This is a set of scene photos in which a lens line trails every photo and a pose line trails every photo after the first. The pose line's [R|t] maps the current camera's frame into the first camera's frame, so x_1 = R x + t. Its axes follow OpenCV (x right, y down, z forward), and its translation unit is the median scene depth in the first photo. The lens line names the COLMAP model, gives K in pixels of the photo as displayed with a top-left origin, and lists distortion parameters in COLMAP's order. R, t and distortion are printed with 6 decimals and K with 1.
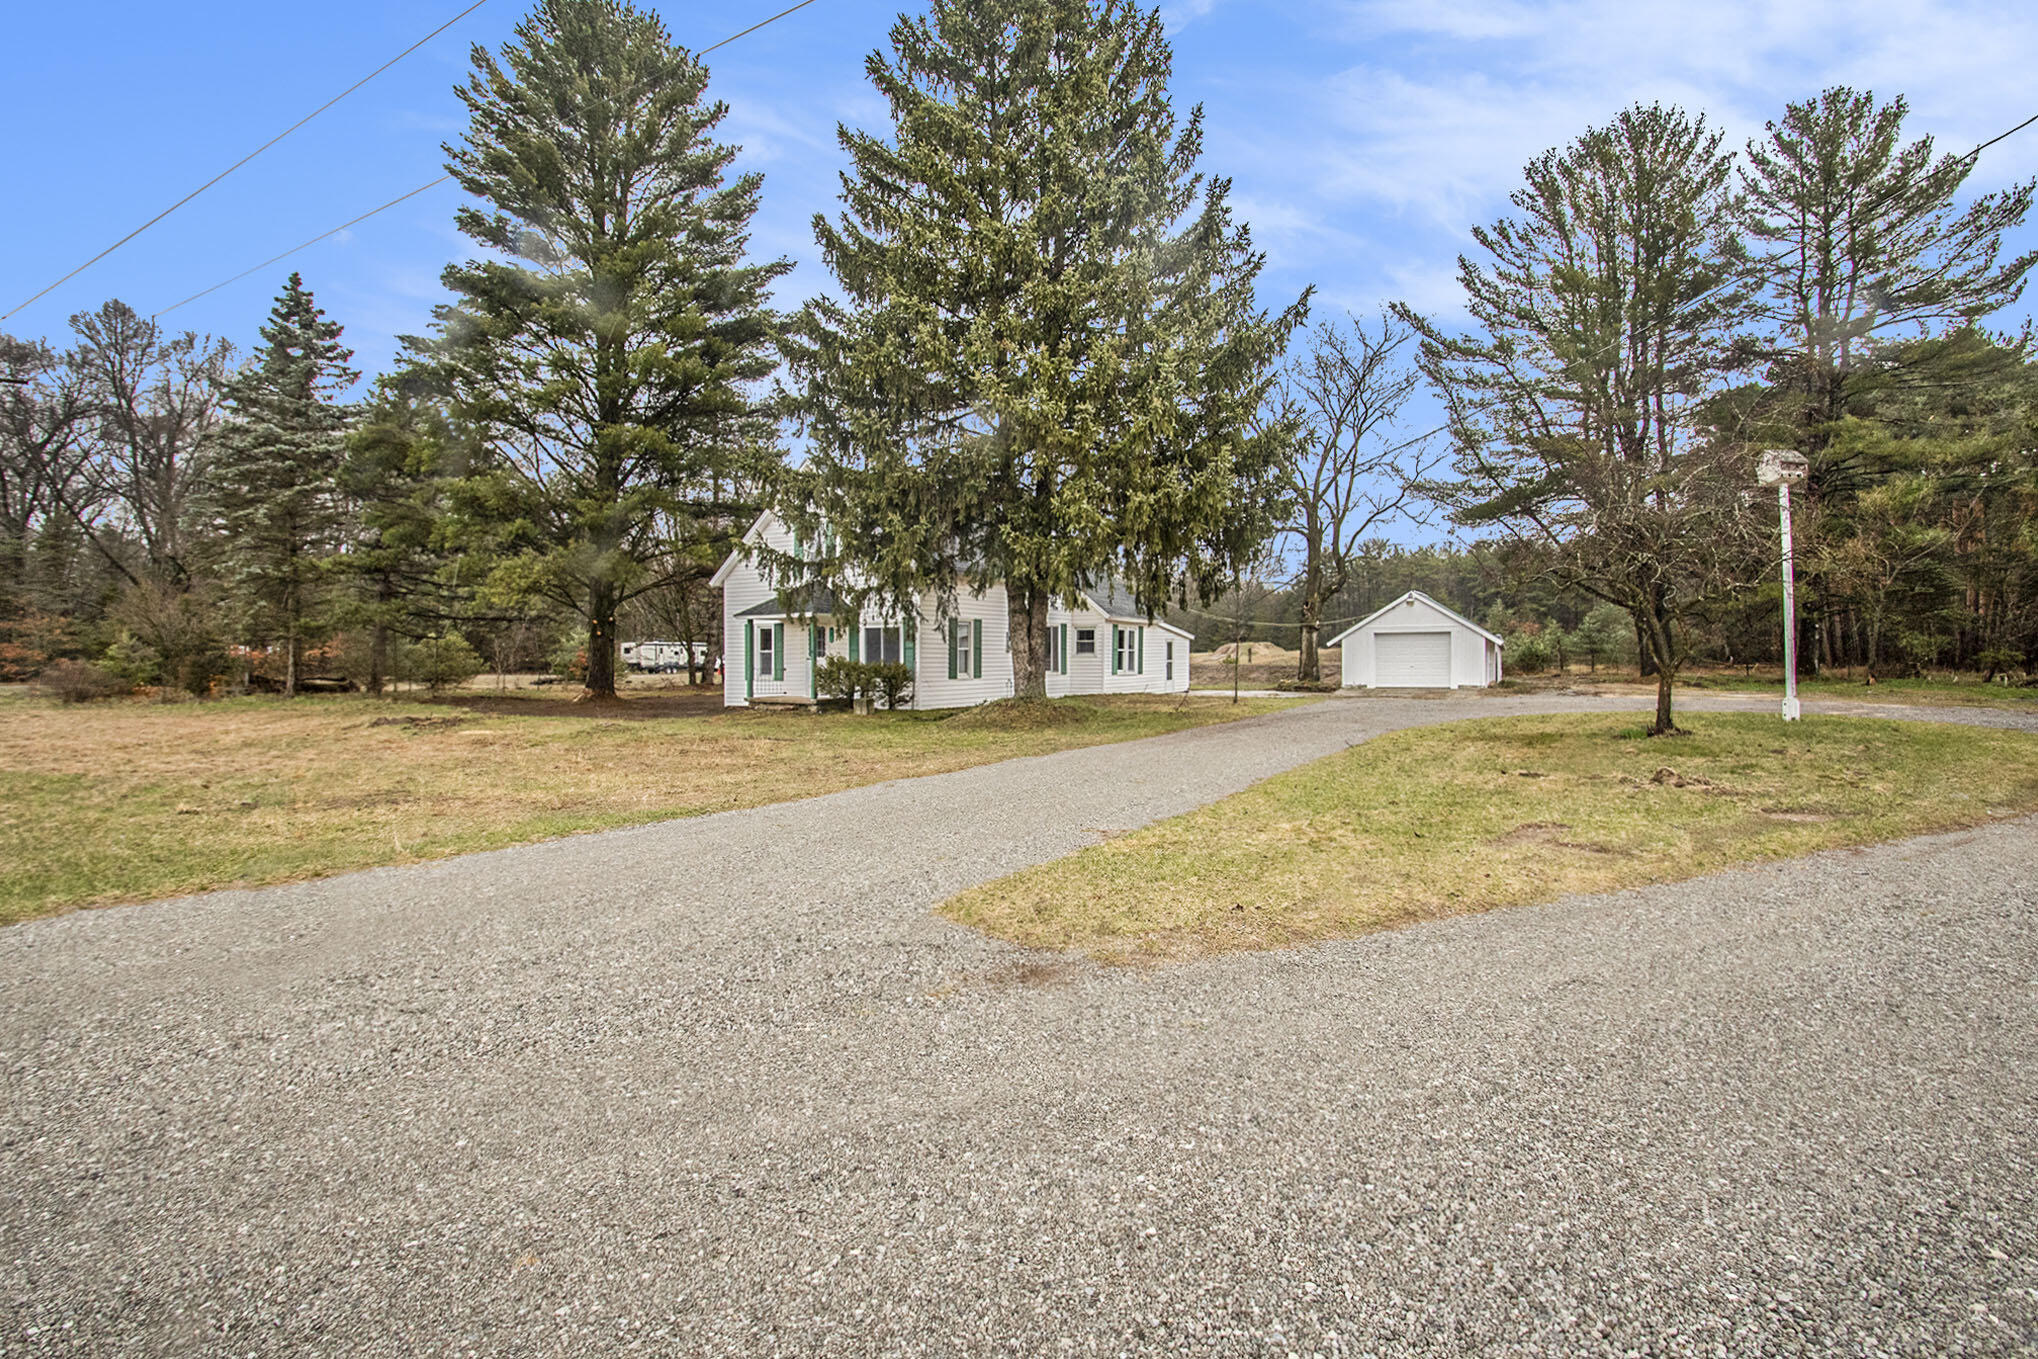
lens RADIAL K [[957.6, 0, 1019.0], [0, 957.6, 679.5], [0, 0, 1]] dist [-0.002181, -0.000190]
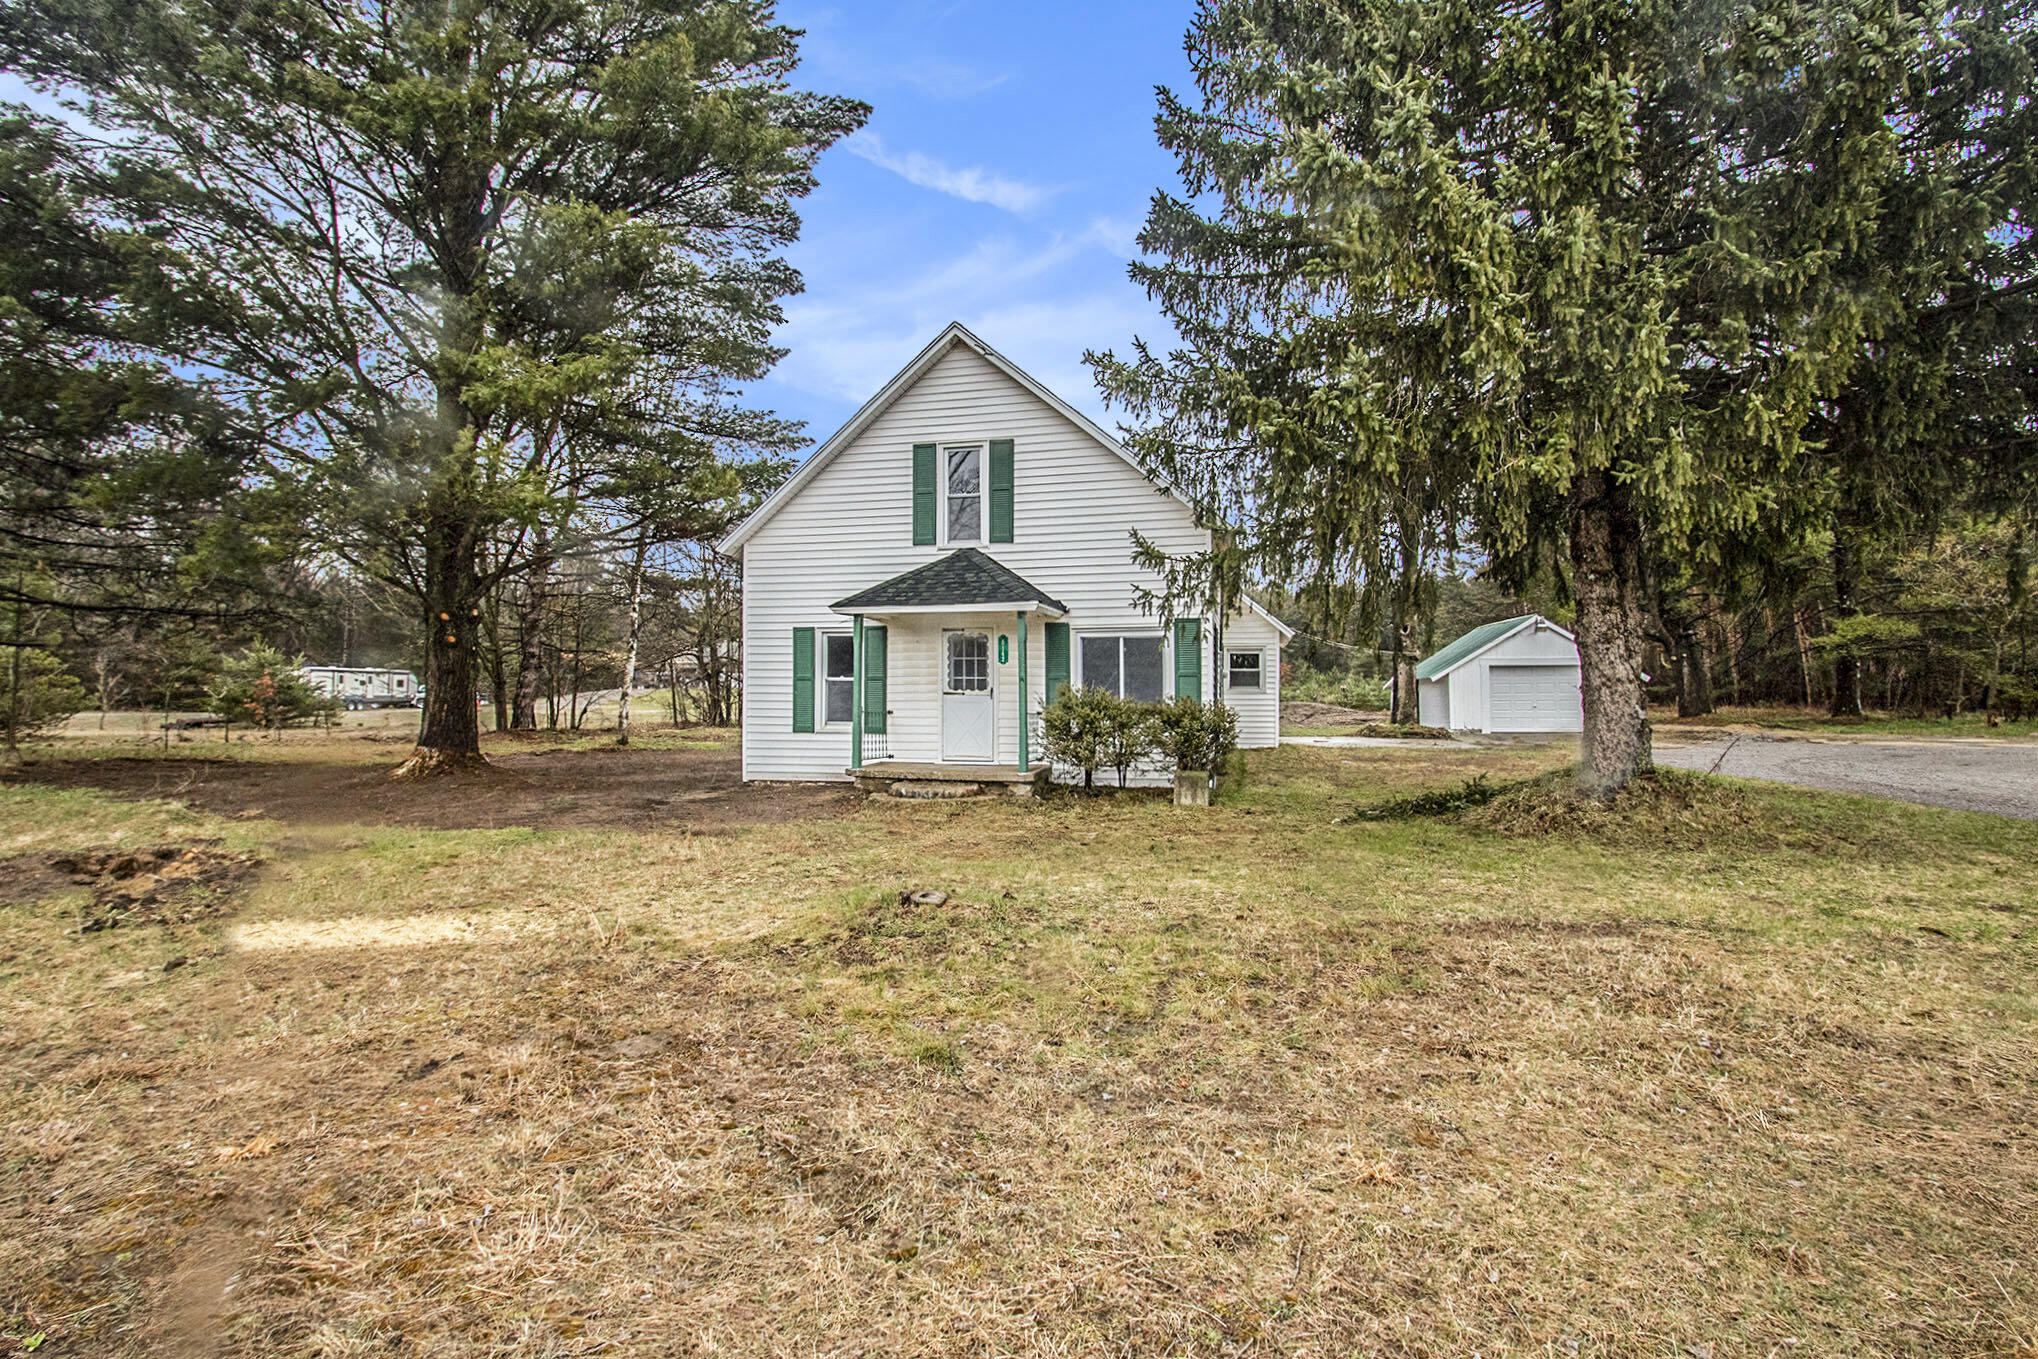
lens RADIAL K [[957.6, 0, 1019.0], [0, 957.6, 679.5], [0, 0, 1]] dist [-0.002181, -0.000190]
pose [[0.949955, 0.012856, 0.312121, -0.327389], [-0.001880, 0.999370, -0.035441, -0.009668], [-0.312380, 0.033080, 0.949381, 0.447214]]
